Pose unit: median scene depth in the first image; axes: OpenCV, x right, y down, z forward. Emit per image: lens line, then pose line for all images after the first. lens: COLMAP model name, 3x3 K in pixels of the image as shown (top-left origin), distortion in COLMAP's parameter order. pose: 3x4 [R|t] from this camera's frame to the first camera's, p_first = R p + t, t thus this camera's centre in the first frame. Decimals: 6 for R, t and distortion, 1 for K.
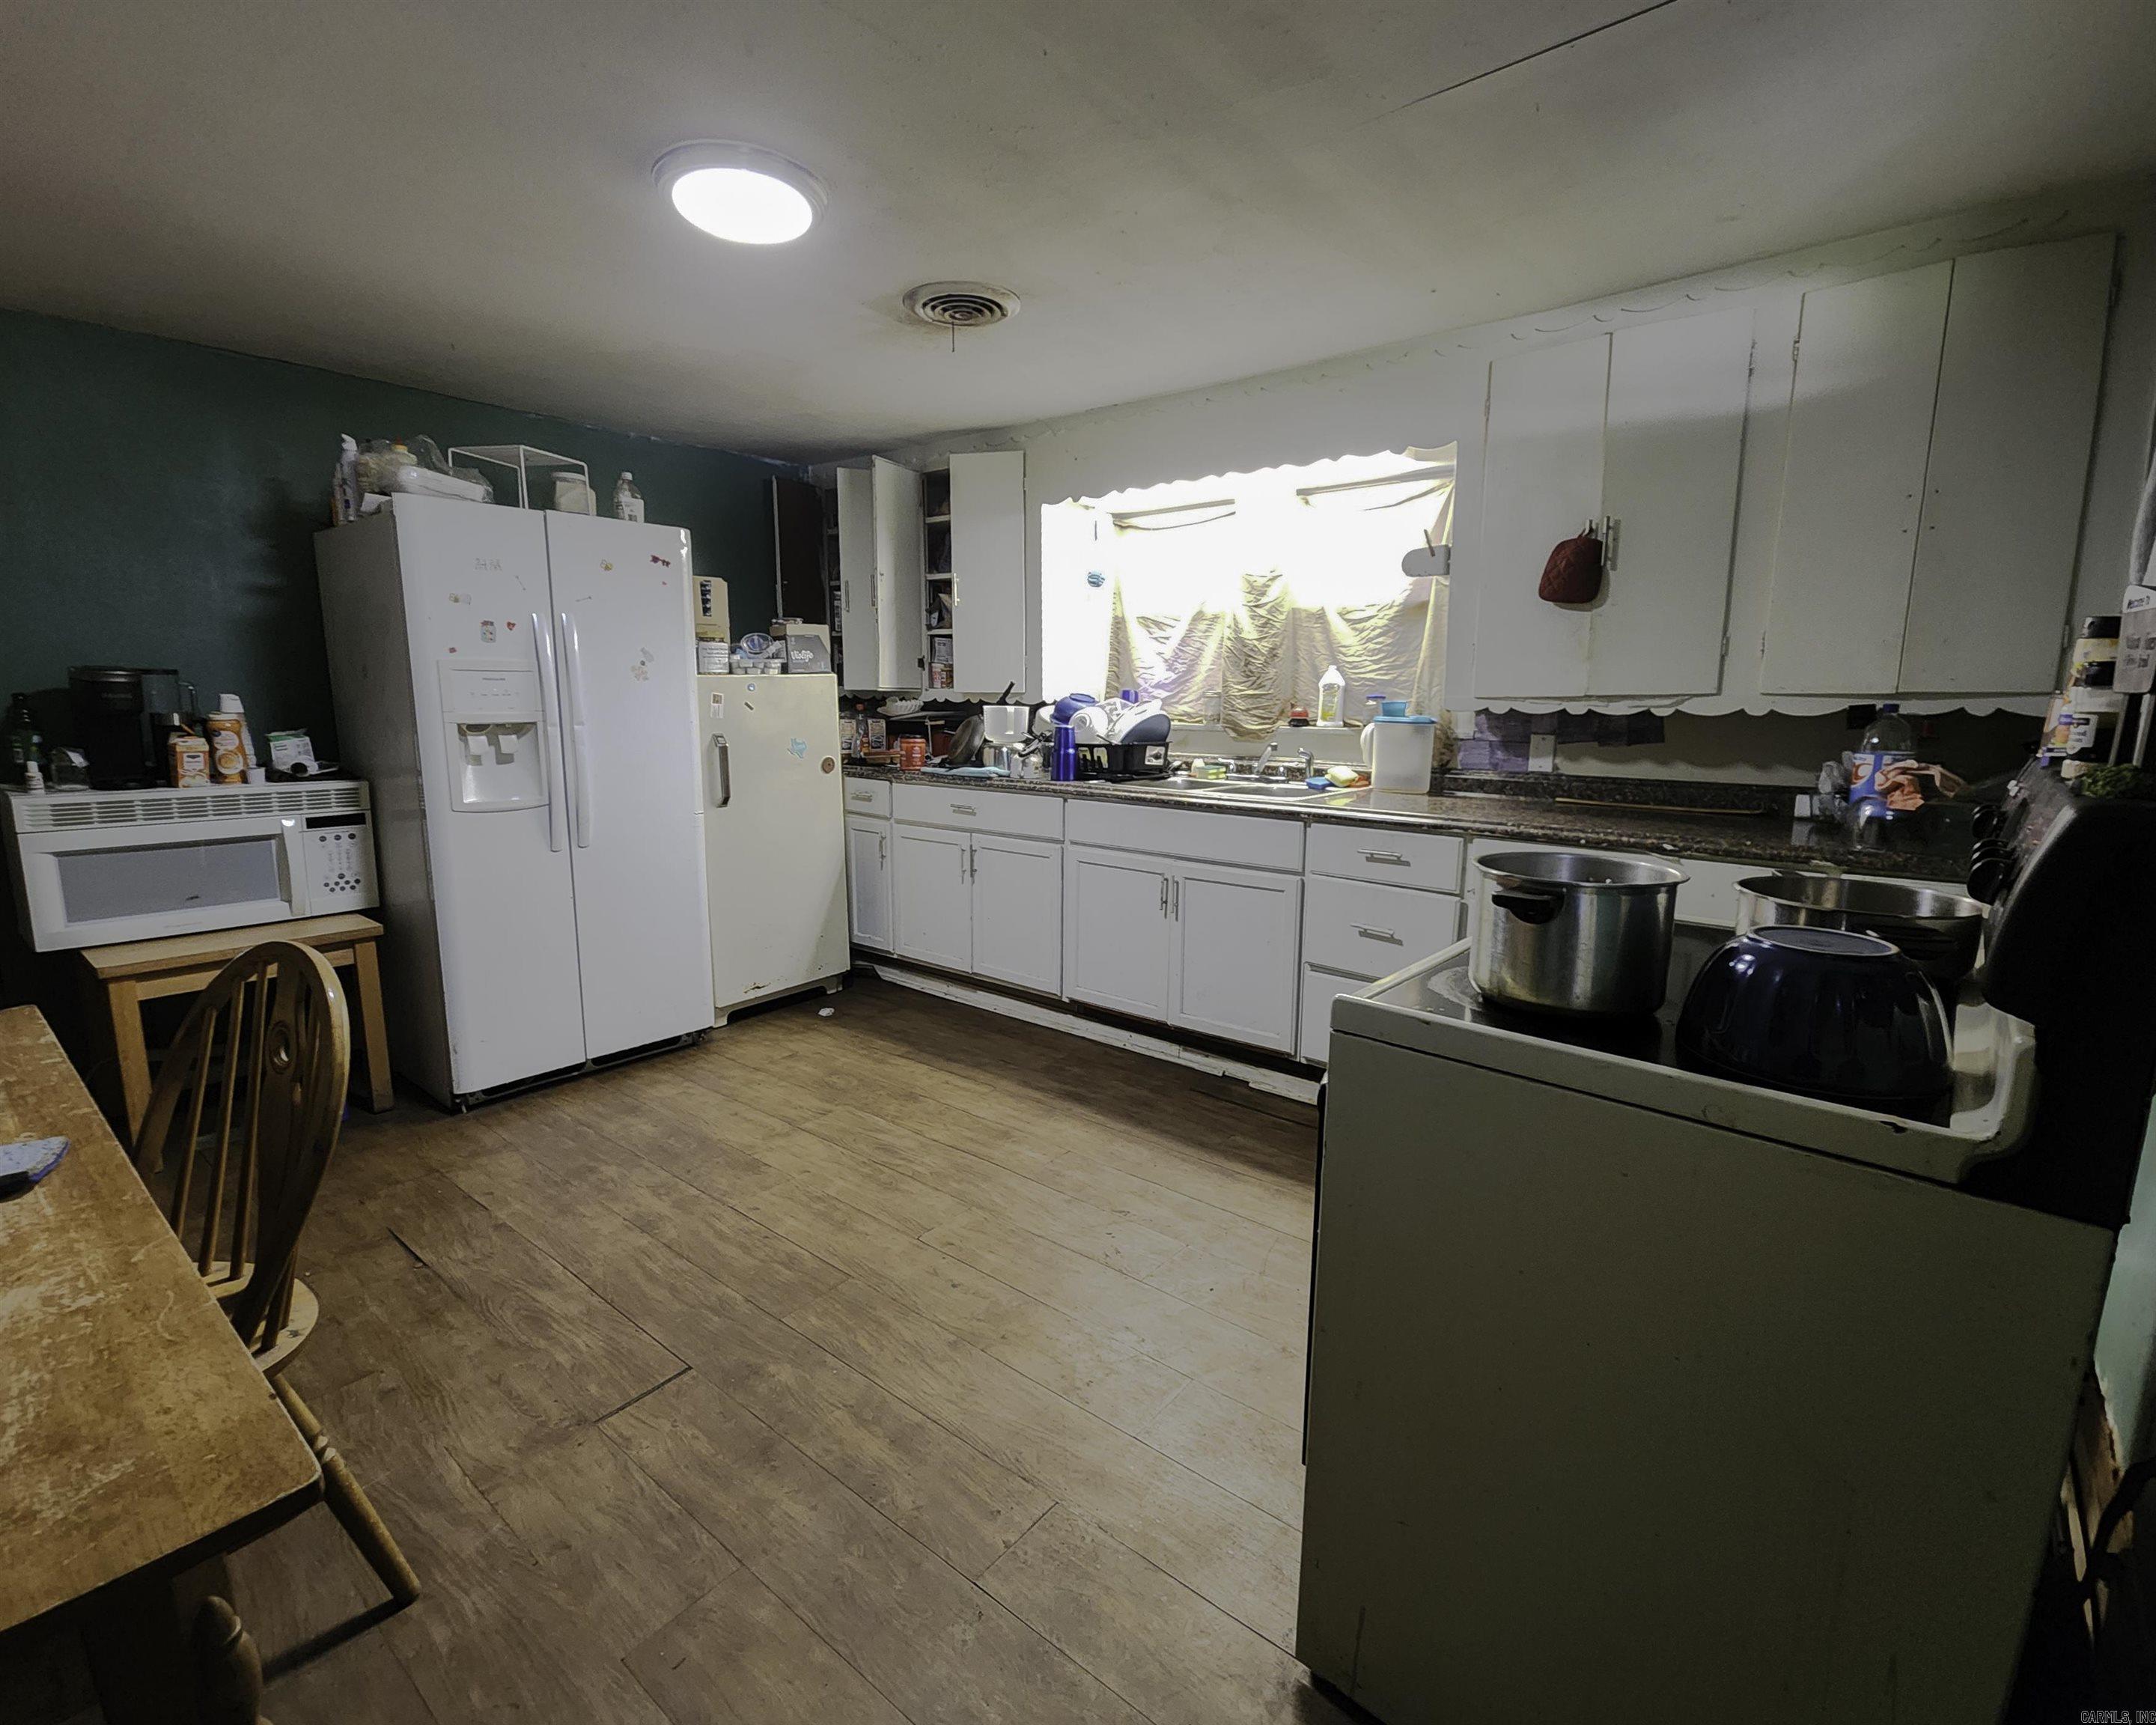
lens RADIAL K [[1008.5, 0, 1017.9], [0, 1008.5, 853.7], [0, 0, 1]] dist [0.002116, 0.001168]
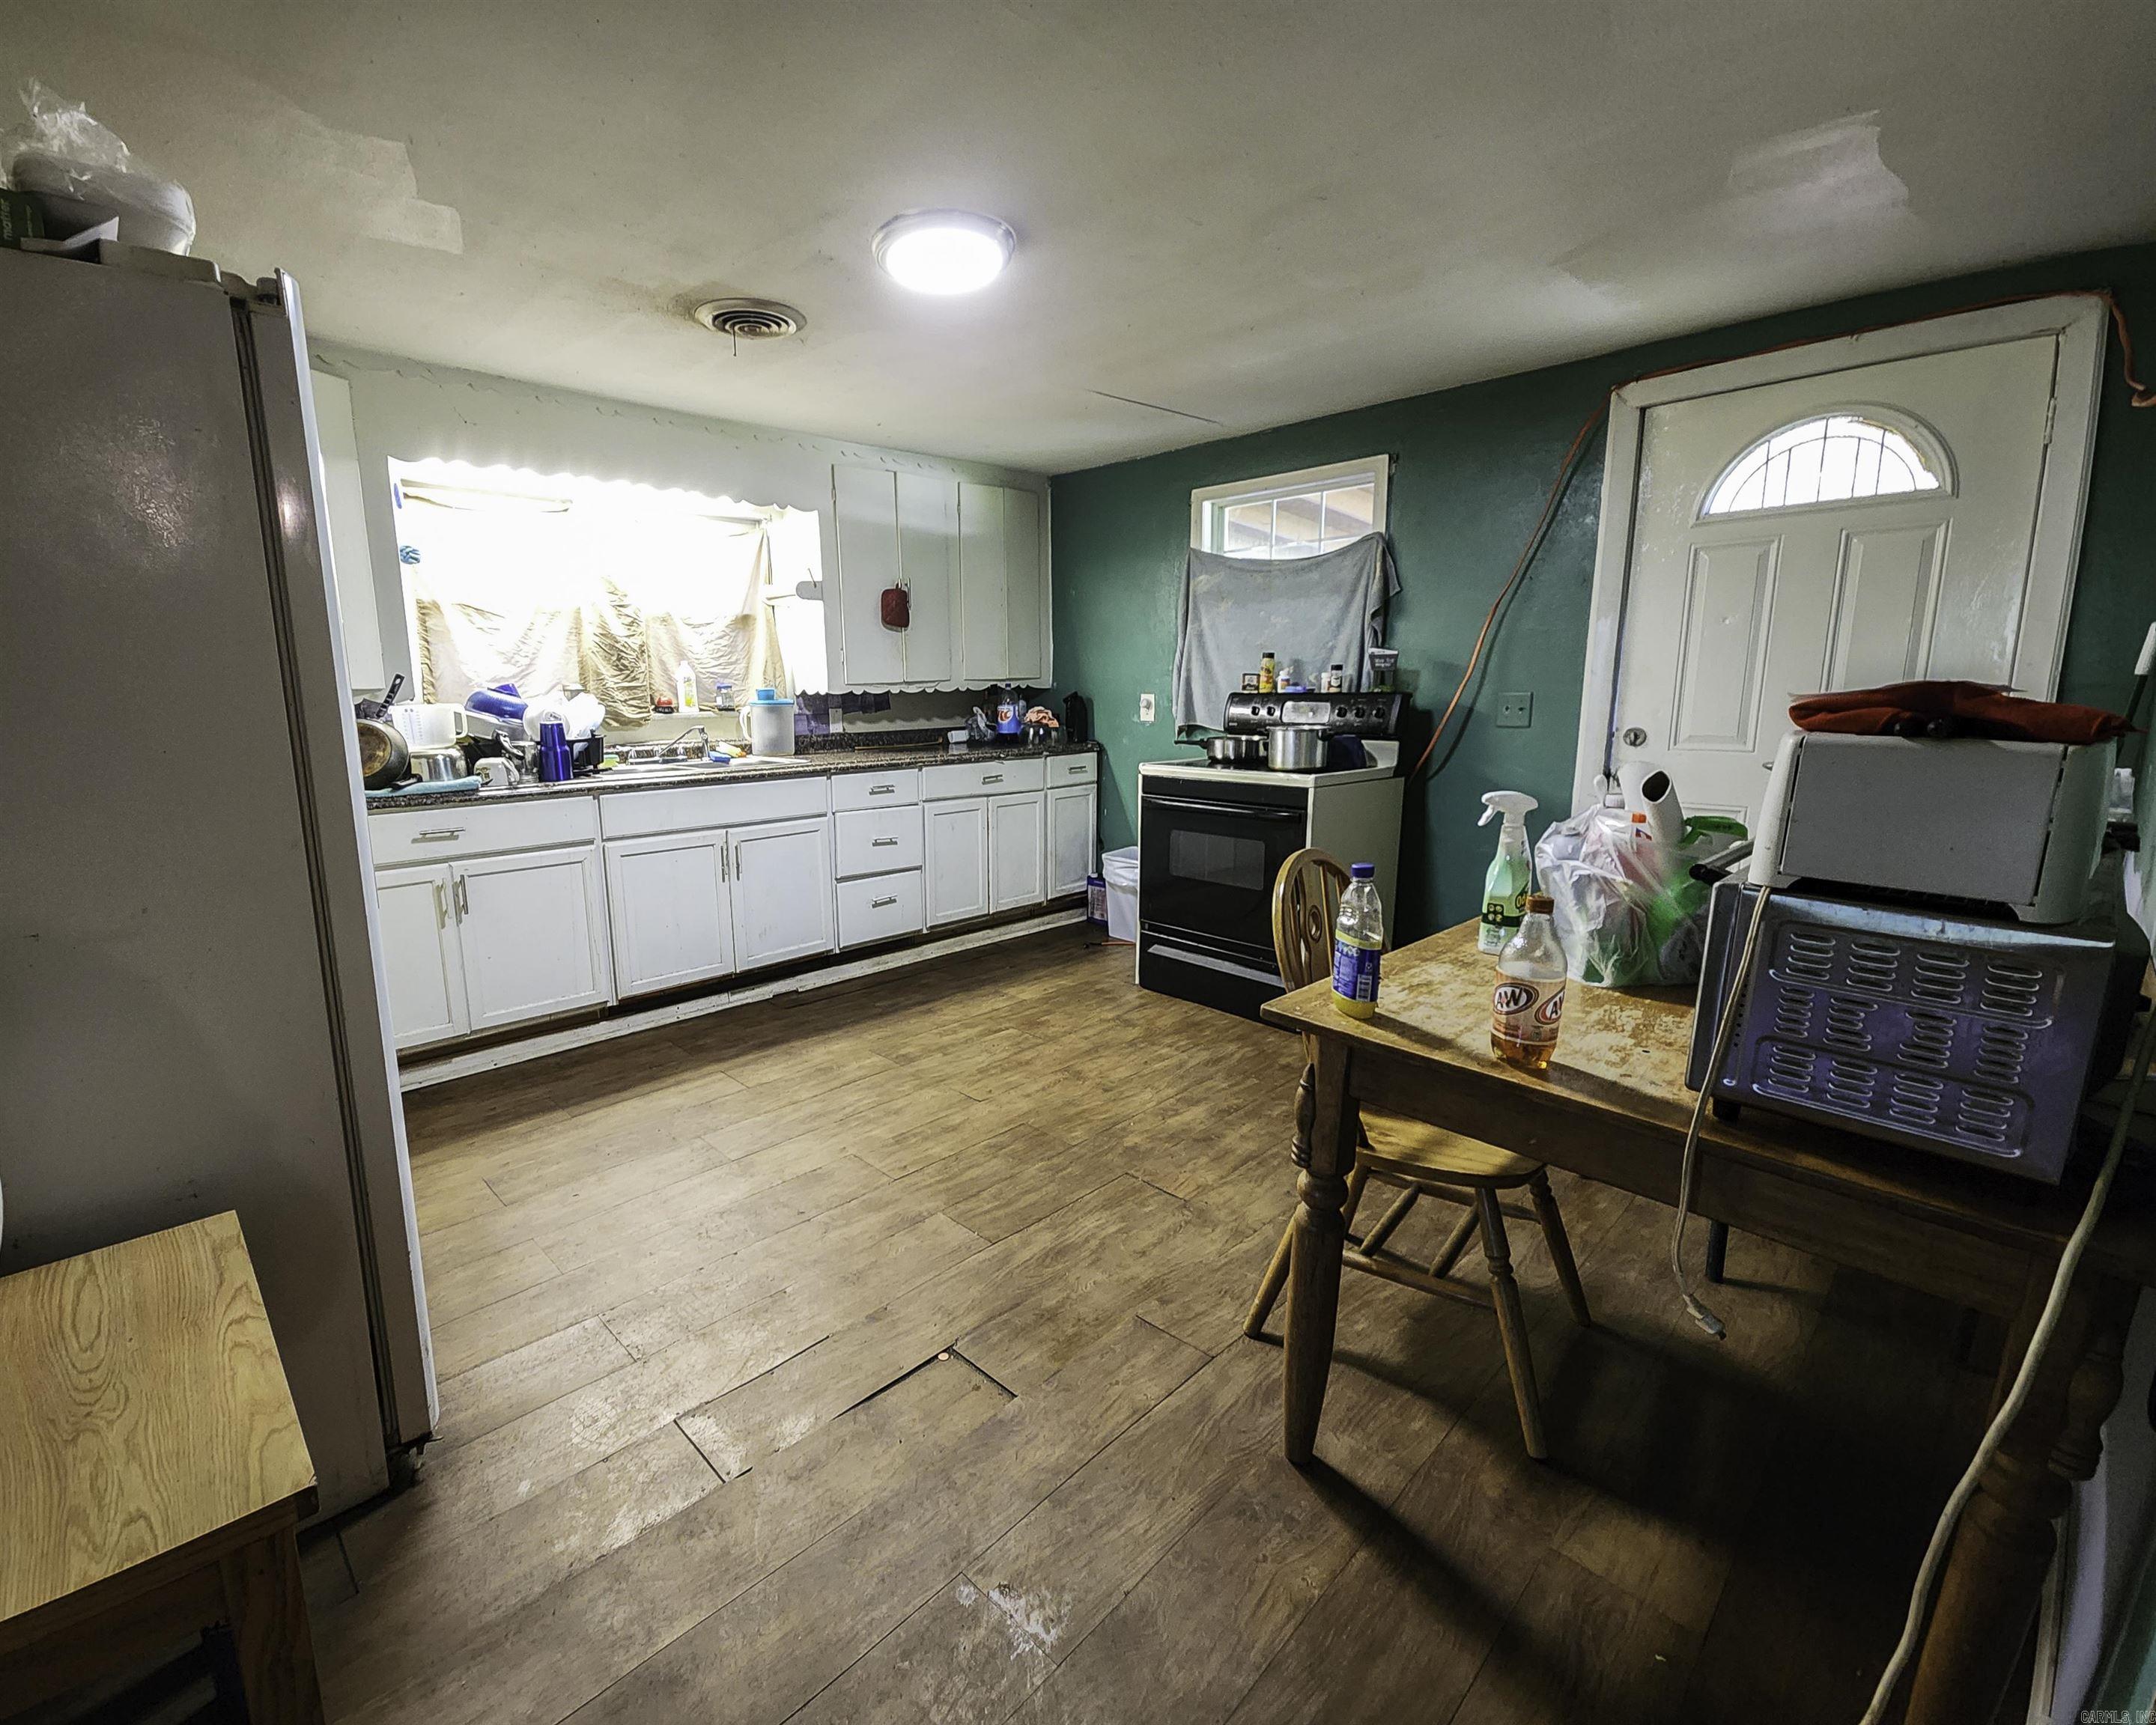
lens RADIAL K [[1008.3, 0, 1017.9], [0, 1008.3, 853.7], [0, 0, 1]] dist [0.002116, 0.001168]
pose [[0.085244, -0.170586, 0.981649, -0.976503], [0.175872, 0.972341, 0.153696, -0.086599], [-0.980715, 0.159543, 0.112887, 0.565248]]
